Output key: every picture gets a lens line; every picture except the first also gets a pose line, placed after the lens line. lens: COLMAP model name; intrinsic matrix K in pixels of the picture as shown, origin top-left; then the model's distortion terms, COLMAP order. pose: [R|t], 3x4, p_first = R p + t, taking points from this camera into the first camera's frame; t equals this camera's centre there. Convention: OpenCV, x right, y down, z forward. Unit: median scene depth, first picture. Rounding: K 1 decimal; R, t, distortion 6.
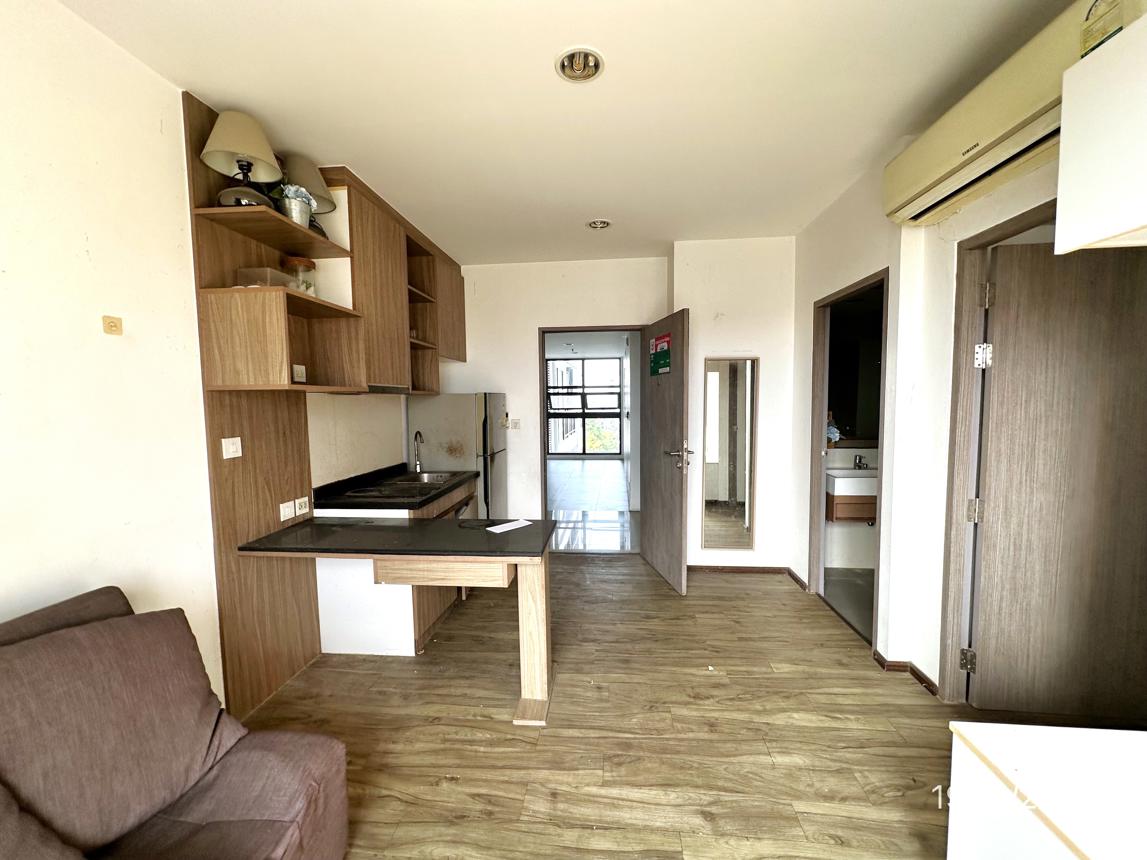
lens RADIAL K [[455.9, 0, 577.0], [0, 455.9, 431.7], [0, 0, 1]] dist [0.004136, 0.000173]
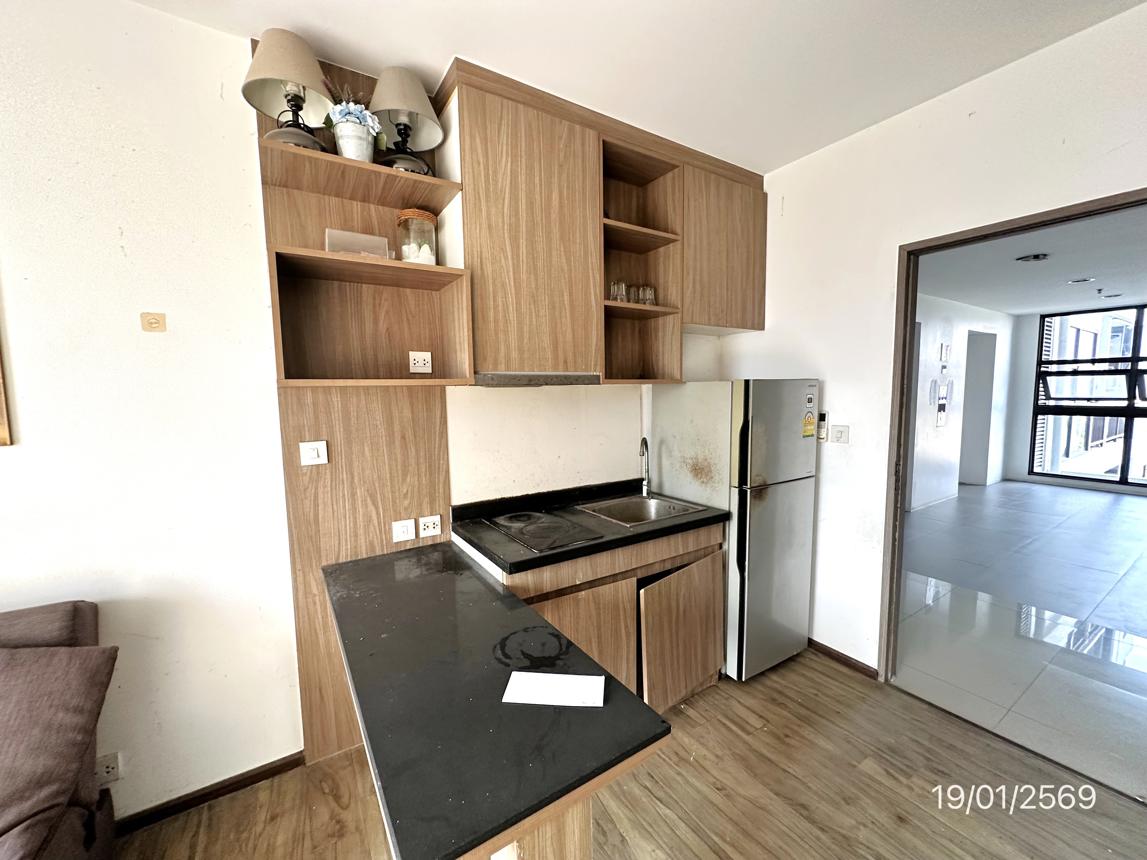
lens RADIAL K [[455.9, 0, 573.1], [0, 455.9, 431.4], [0, 0, 1]] dist [0.004136, 0.000173]
pose [[0.613886, 0.074645, -0.785858, 0.145016], [-0.046985, 0.997209, 0.058016, -0.052090], [0.787995, 0.001308, 0.615680, 0.563528]]
